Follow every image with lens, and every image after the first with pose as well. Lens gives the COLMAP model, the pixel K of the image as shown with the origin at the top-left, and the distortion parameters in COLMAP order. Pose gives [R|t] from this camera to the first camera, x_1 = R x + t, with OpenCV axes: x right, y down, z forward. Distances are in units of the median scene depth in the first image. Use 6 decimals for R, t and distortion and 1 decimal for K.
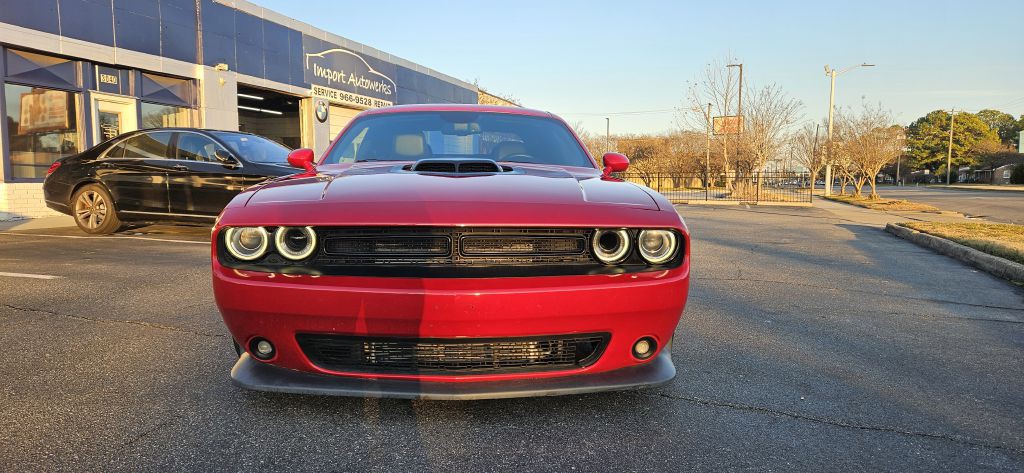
lens RADIAL K [[680.9, 0, 500.0], [0, 680.9, 243.3], [0, 0, 1]] dist [0.082981, -0.069469]
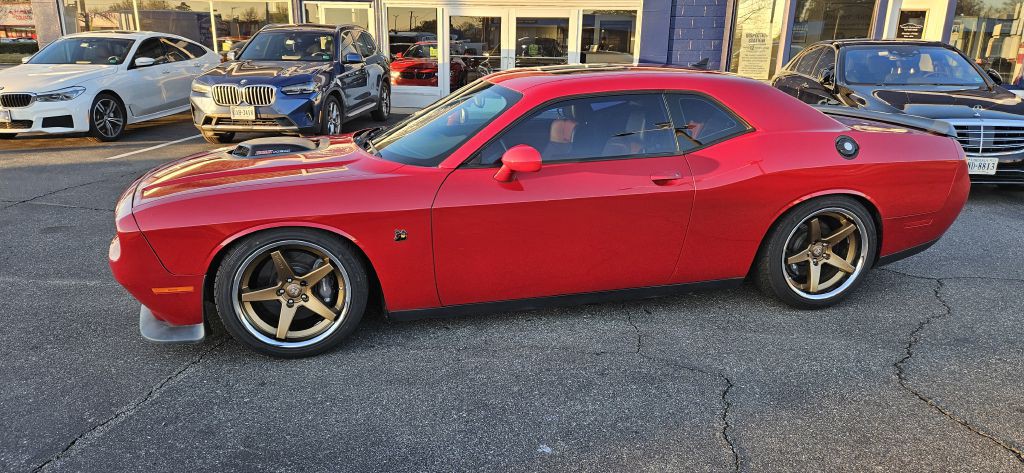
lens RADIAL K [[680.9, 0, 497.9], [0, 680.9, 244.2], [0, 0, 1]] dist [0.082981, -0.069469]
pose [[0.165711, 0.275779, -0.946829, 0.282726], [-0.096350, 0.960038, 0.262763, -0.069237], [0.981456, 0.047684, 0.185660, 0.257230]]
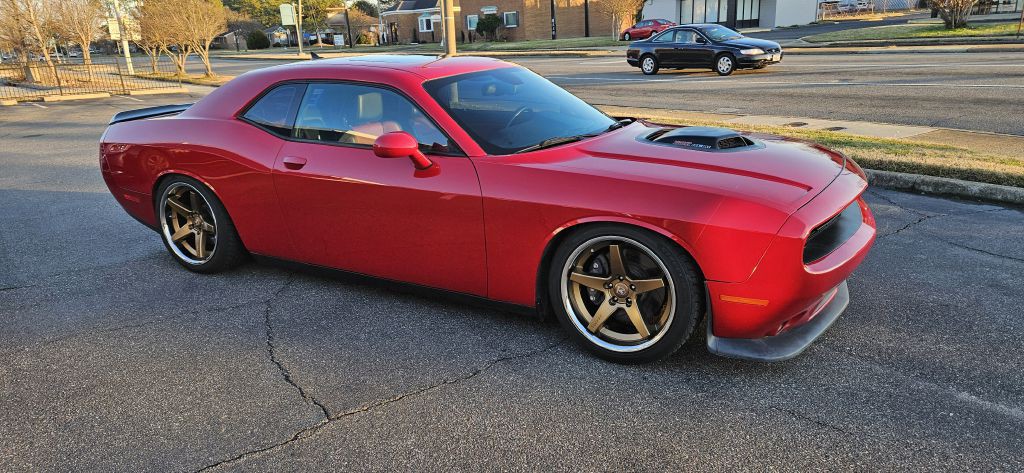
lens RADIAL K [[680.9, 0, 506.0], [0, 680.9, 246.3], [0, 0, 1]] dist [0.082981, -0.069469]
pose [[0.530703, -0.279167, 0.800263, -0.268543], [0.124495, 0.959633, 0.252202, -0.058729], [-0.838365, -0.034215, 0.544035, 0.136959]]
